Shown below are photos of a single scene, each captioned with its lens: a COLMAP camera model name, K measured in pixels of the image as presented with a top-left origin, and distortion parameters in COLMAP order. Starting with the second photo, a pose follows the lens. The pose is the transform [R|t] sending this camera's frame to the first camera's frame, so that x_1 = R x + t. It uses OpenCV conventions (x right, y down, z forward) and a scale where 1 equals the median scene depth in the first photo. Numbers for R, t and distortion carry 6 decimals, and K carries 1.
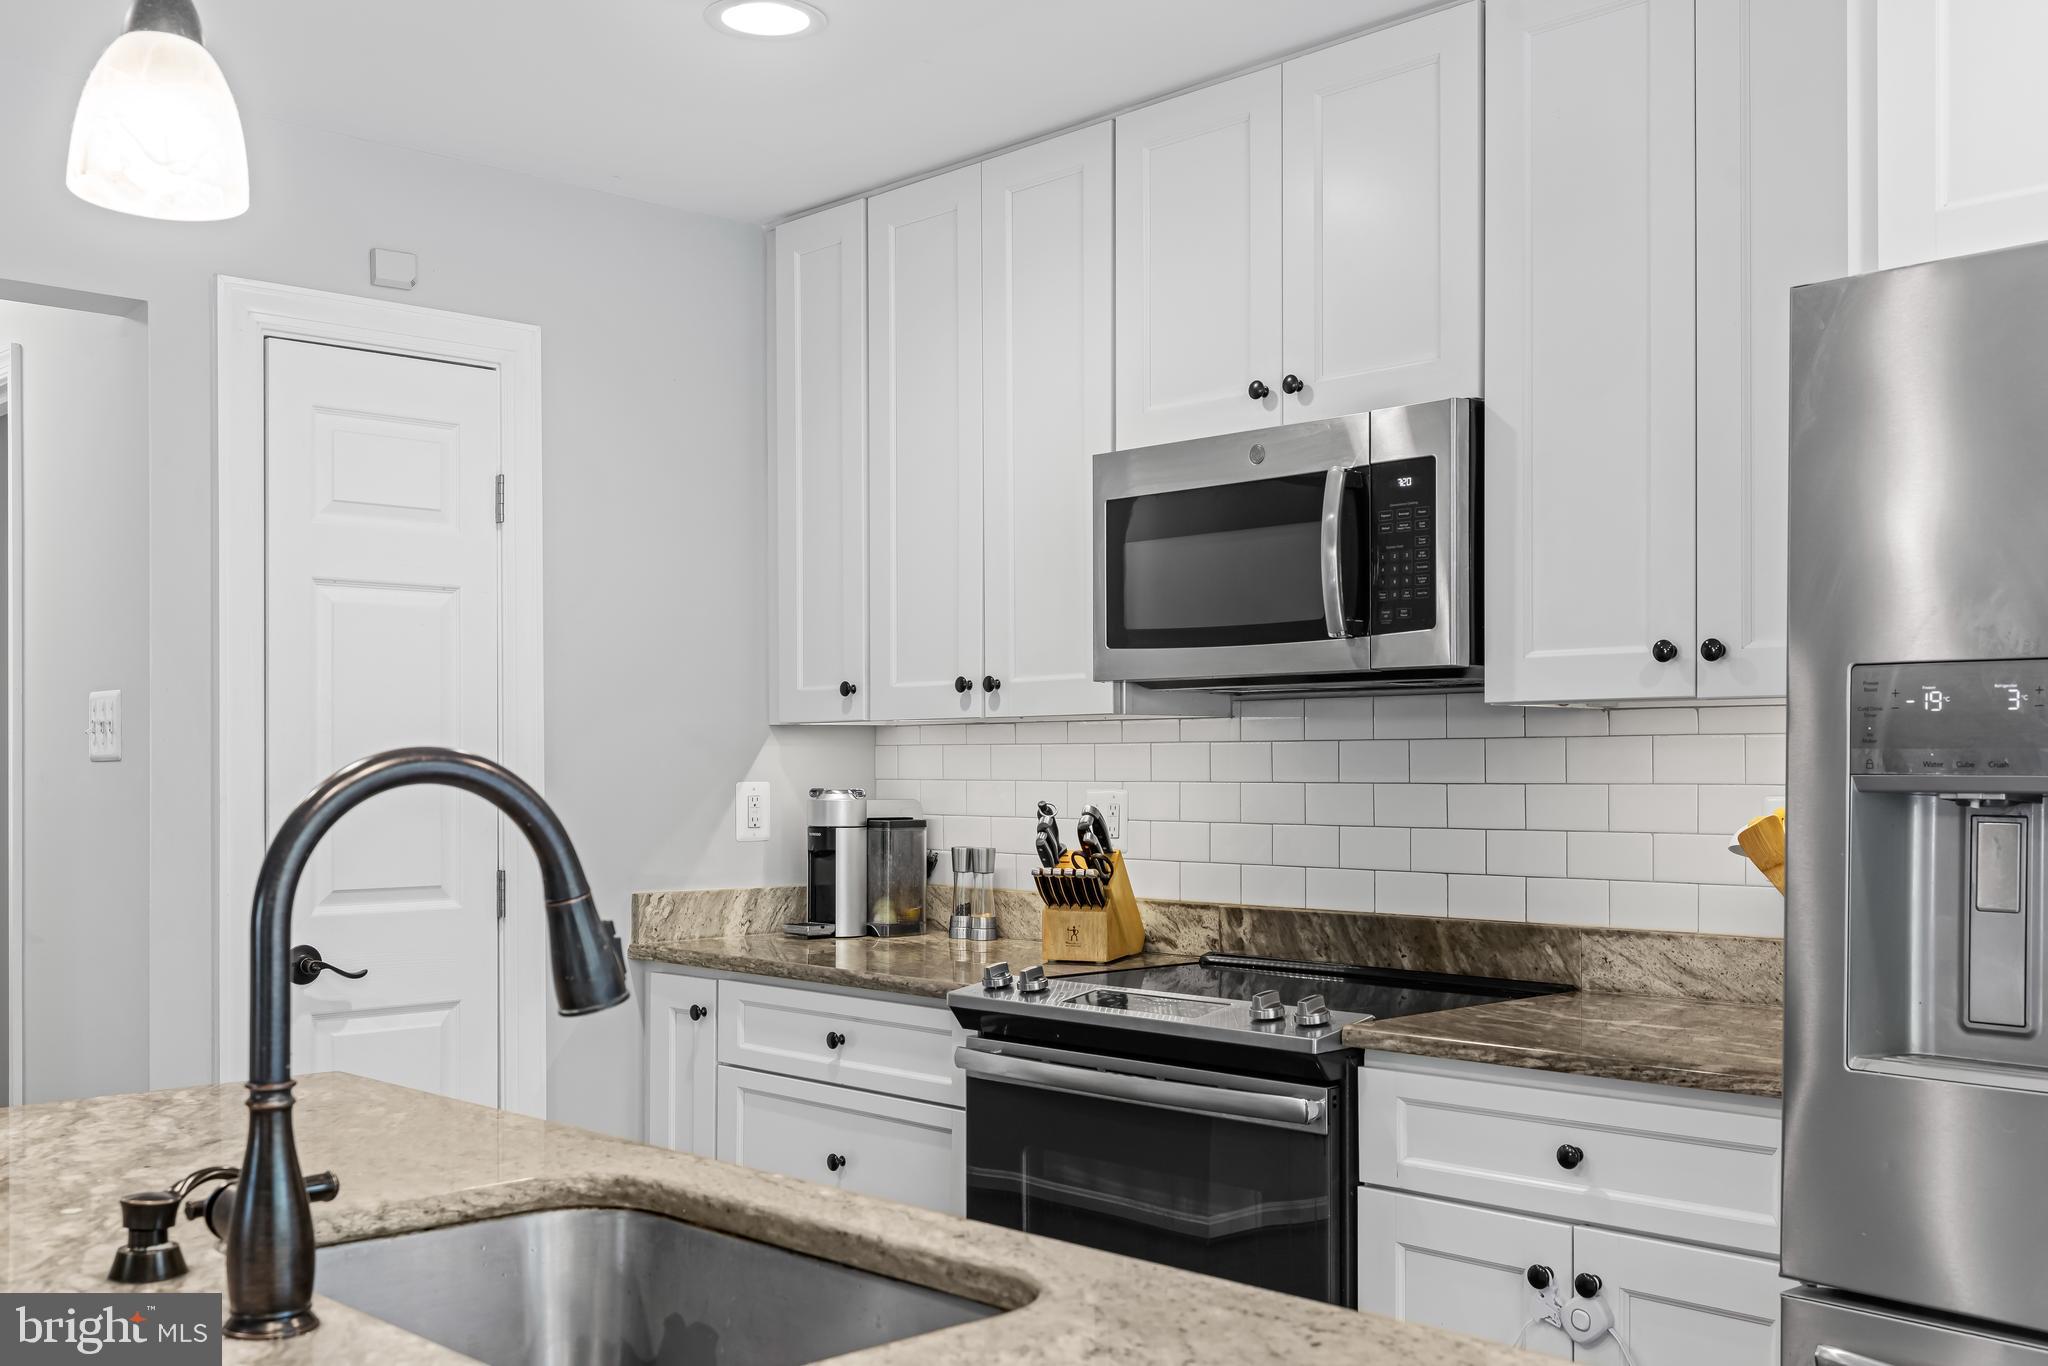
lens RADIAL K [[2036.4, 0, 1013.1], [0, 2036.4, 766.9], [0, 0, 1]] dist [0.005042, 0.000000]
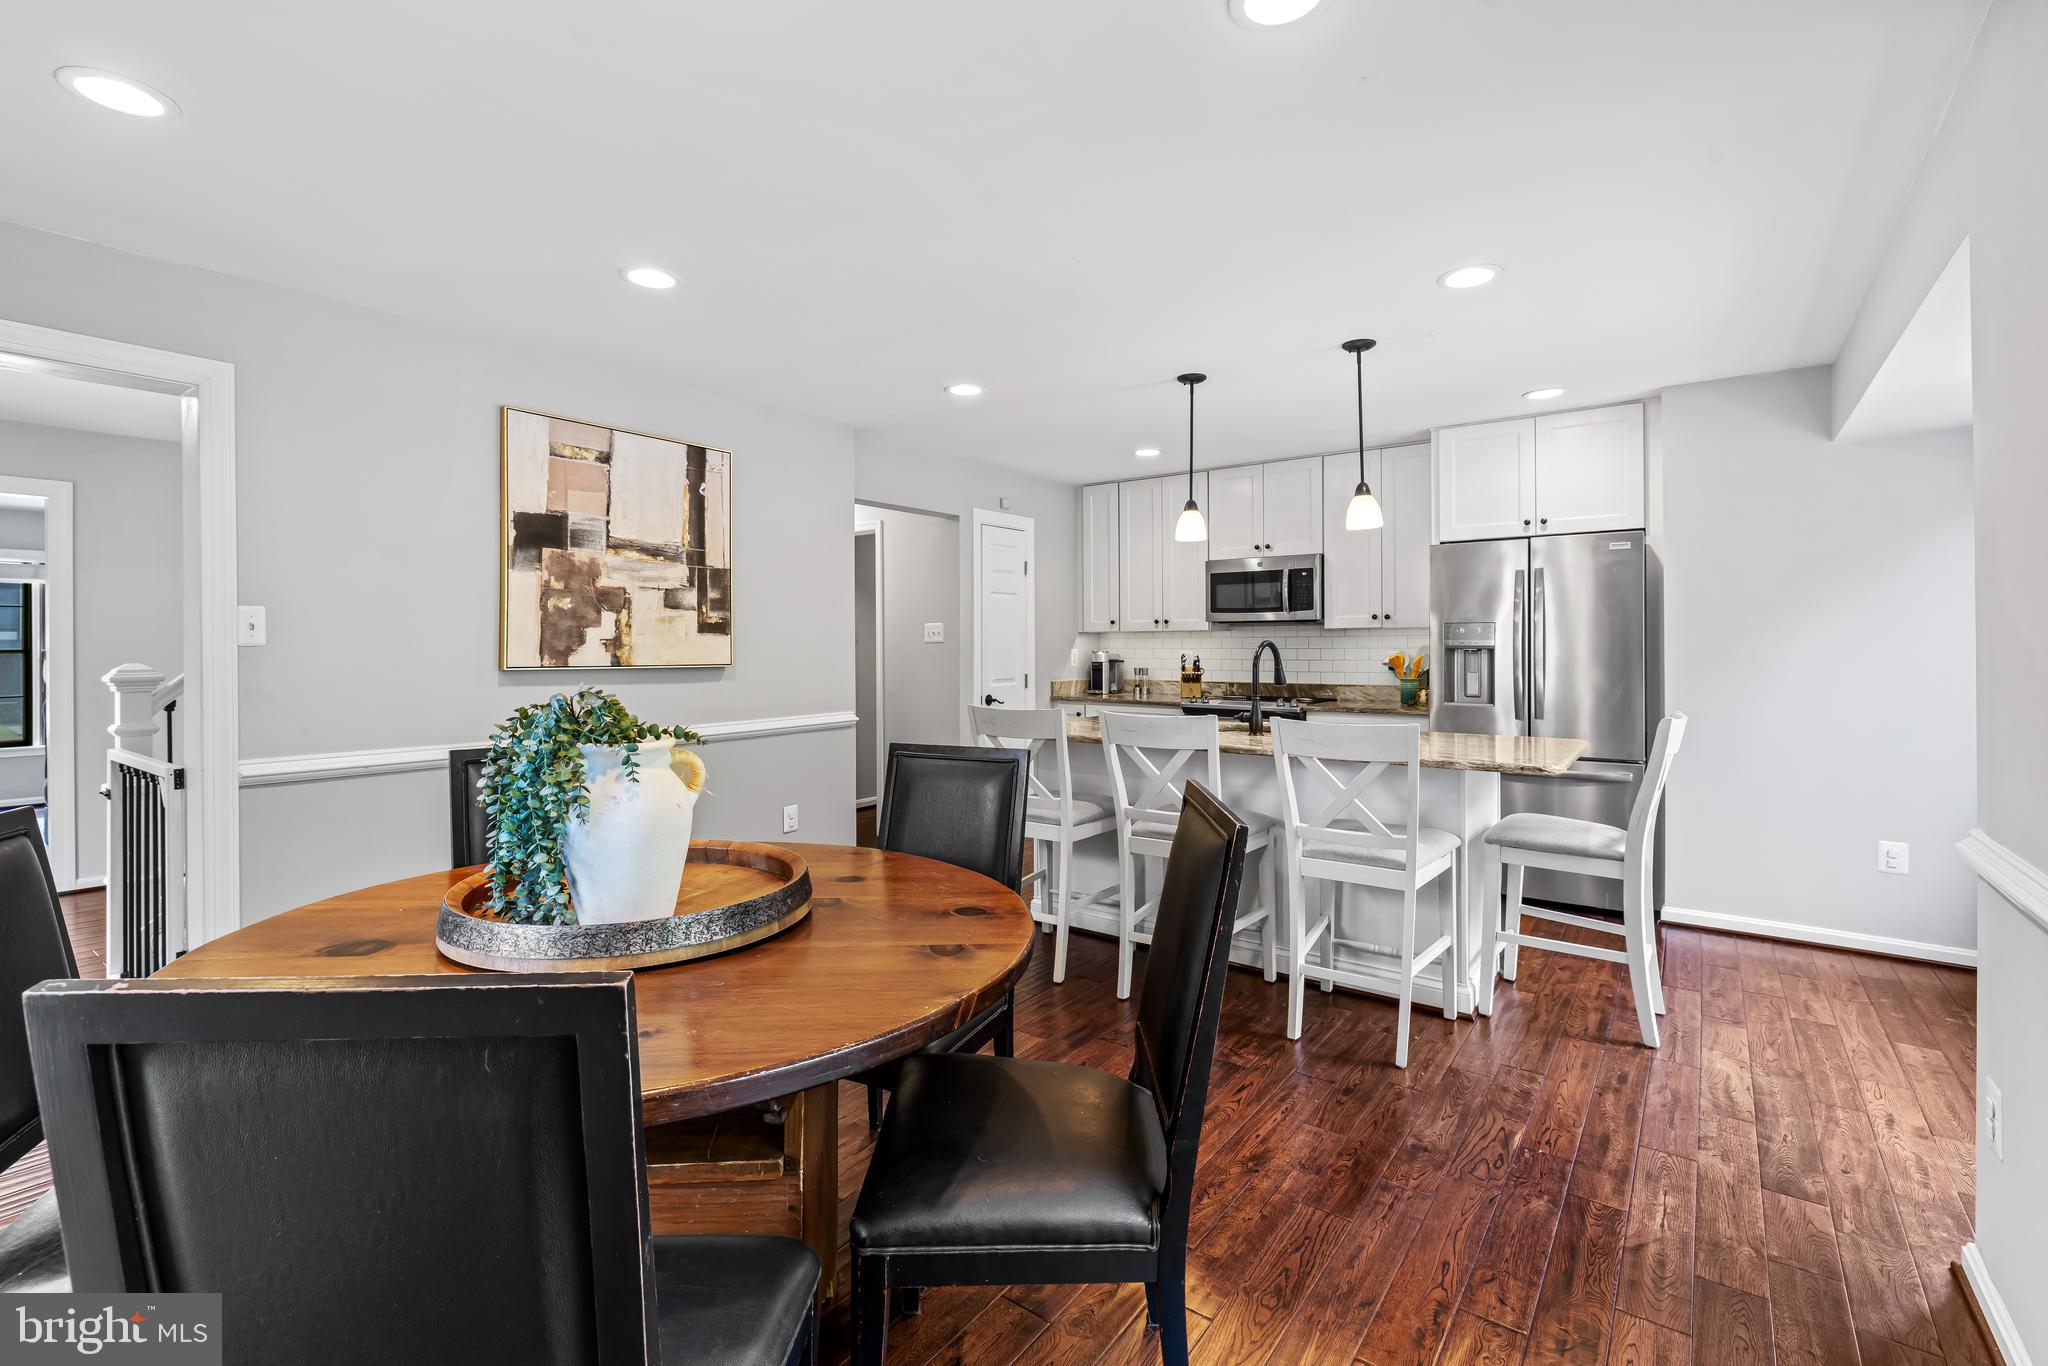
lens RADIAL K [[914.3, 0, 1016.1], [0, 914.3, 640.1], [0, 0, 1]] dist [-0.004111, 0.001887]
pose [[0.987454, -0.000784, 0.157905, -0.568998], [0.001780, 0.999979, -0.006170, 0.001917], [-0.157897, 0.006373, 0.987435, -0.604942]]
